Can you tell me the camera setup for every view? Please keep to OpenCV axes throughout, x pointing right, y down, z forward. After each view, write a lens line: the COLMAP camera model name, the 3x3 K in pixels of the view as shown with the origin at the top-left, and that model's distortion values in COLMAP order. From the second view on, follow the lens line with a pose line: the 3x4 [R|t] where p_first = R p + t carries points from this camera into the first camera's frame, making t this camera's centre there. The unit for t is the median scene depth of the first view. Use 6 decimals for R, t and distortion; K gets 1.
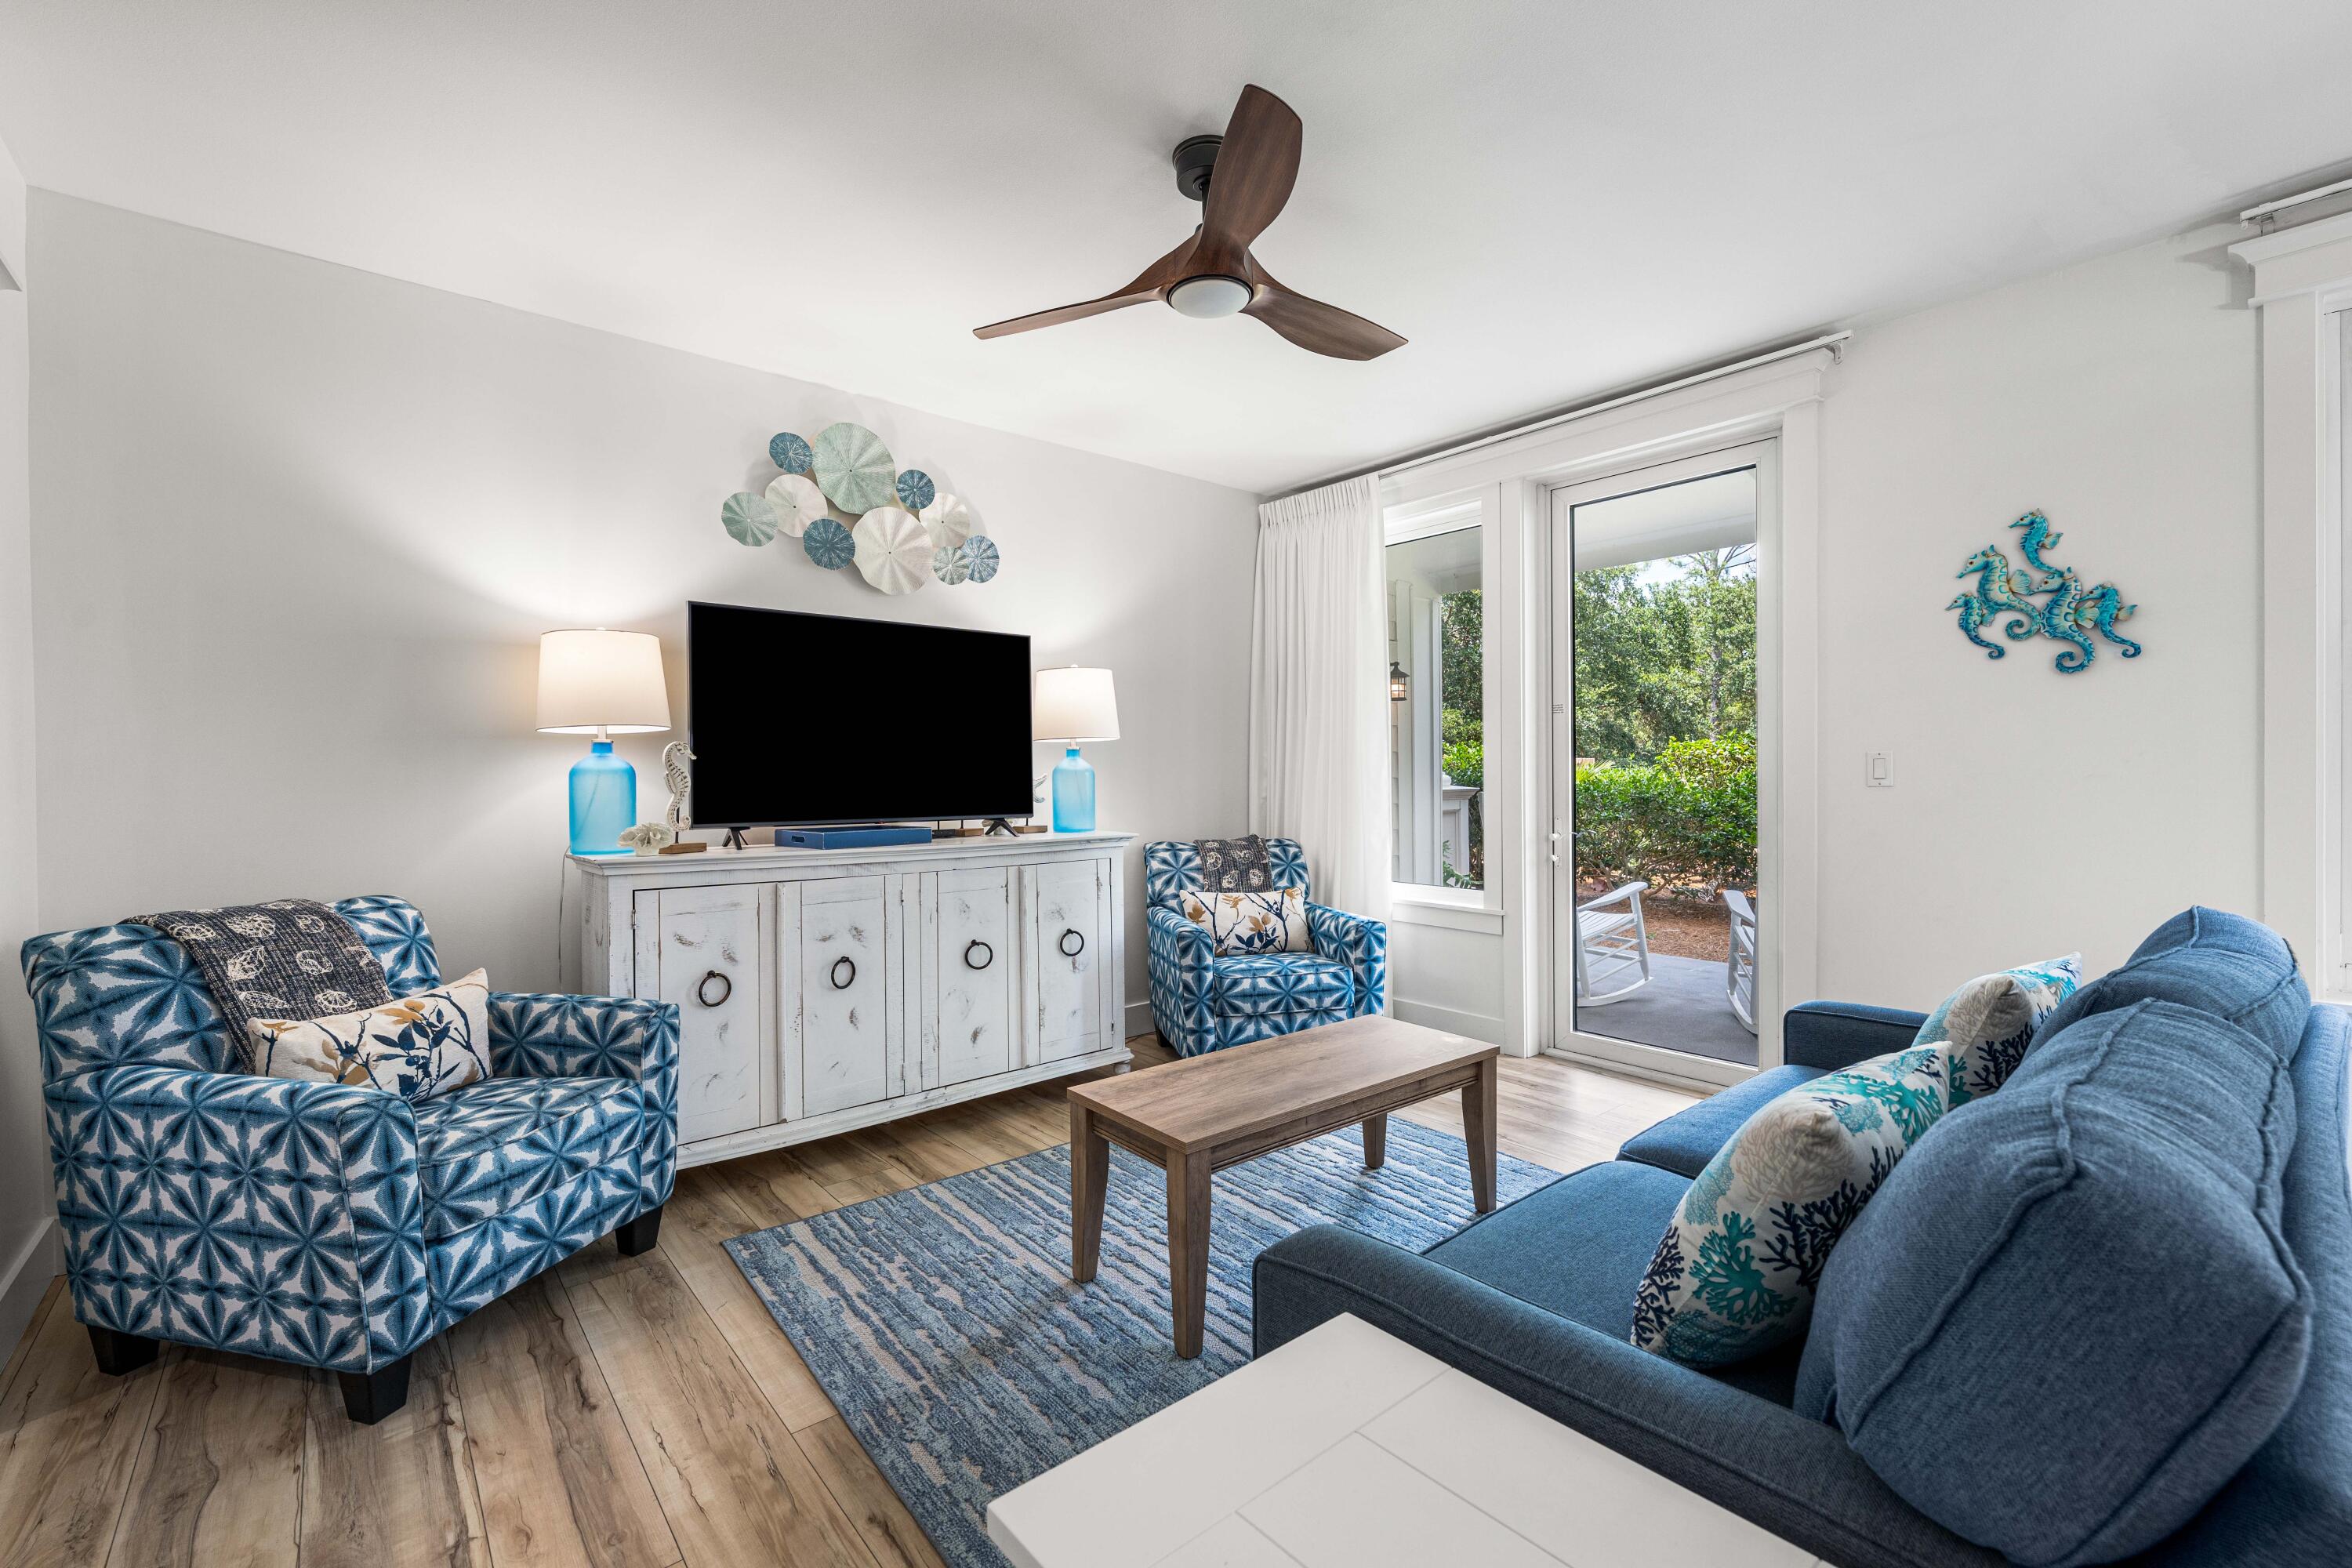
lens RADIAL K [[1007.3, 0, 1171.2], [0, 1007.3, 774.3], [0, 0, 1]] dist [0.001579, -0.000284]
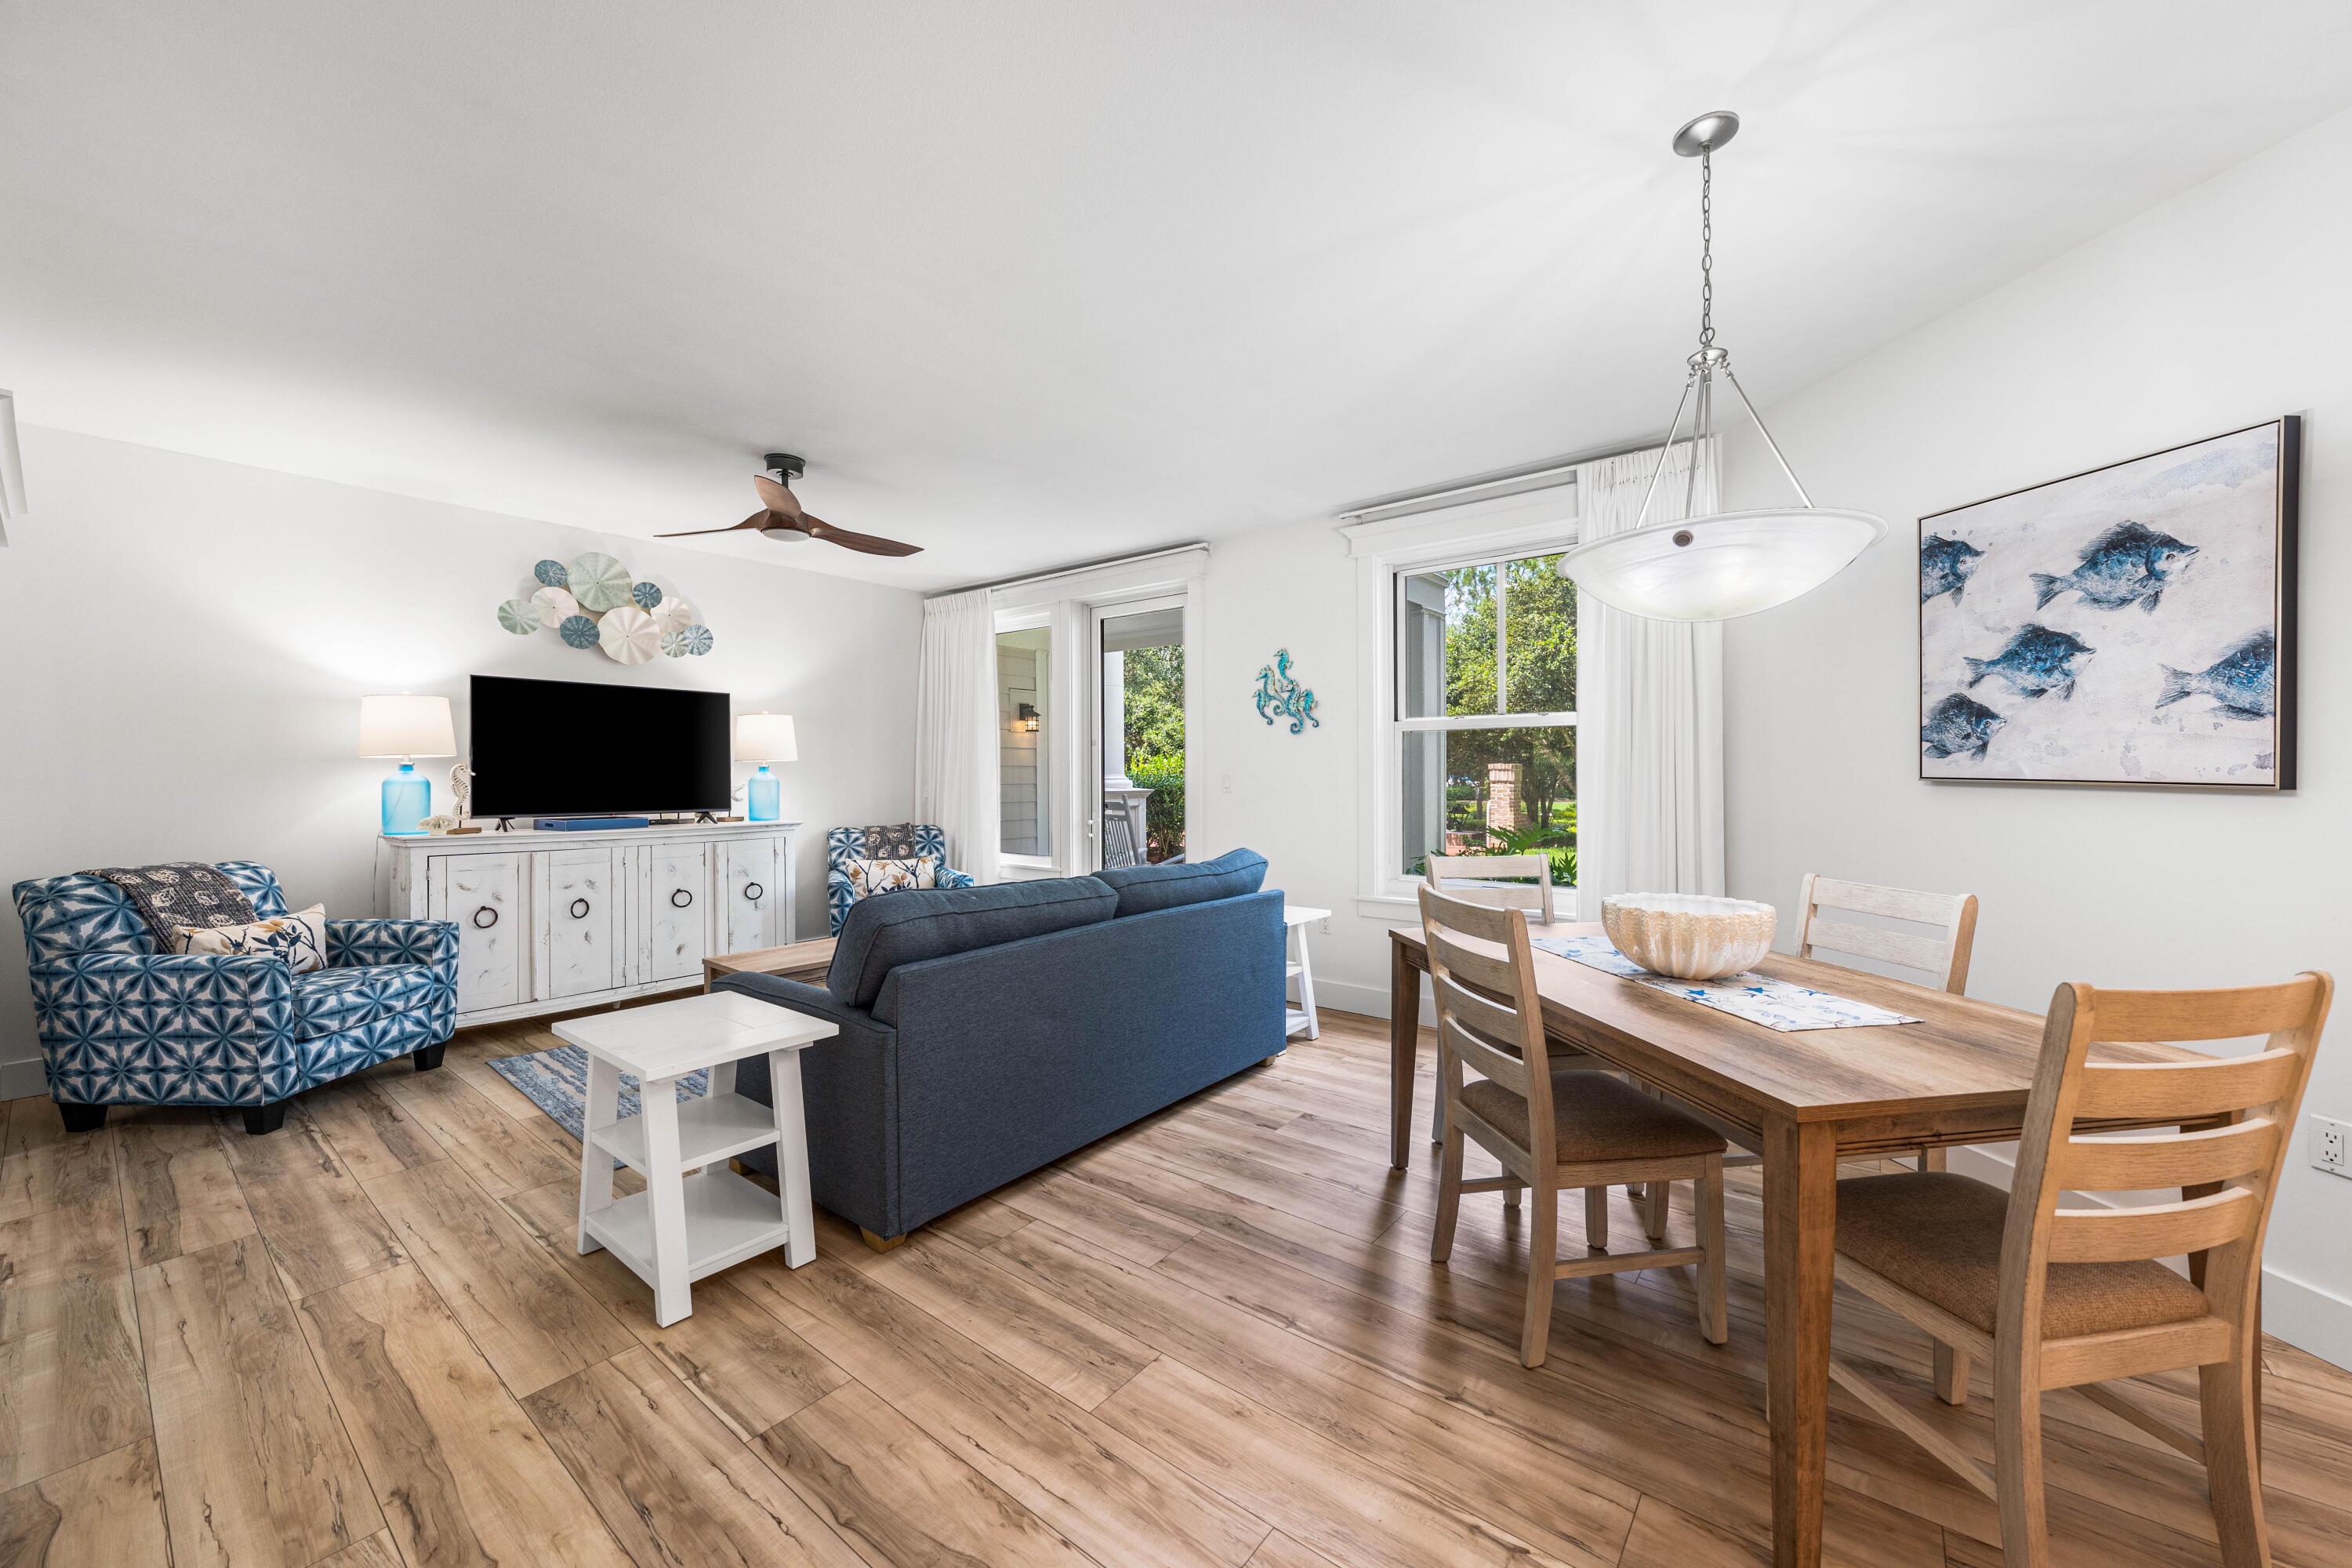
lens RADIAL K [[874.4, 0, 1179.5], [0, 874.4, 772.1], [0, 0, 1]] dist [0.000444, 0.000219]
pose [[0.976672, 0.006239, 0.214646, 0.385539], [-0.005515, 0.999977, -0.003972, -0.024285], [-0.214666, 0.002695, 0.976684, -0.710946]]
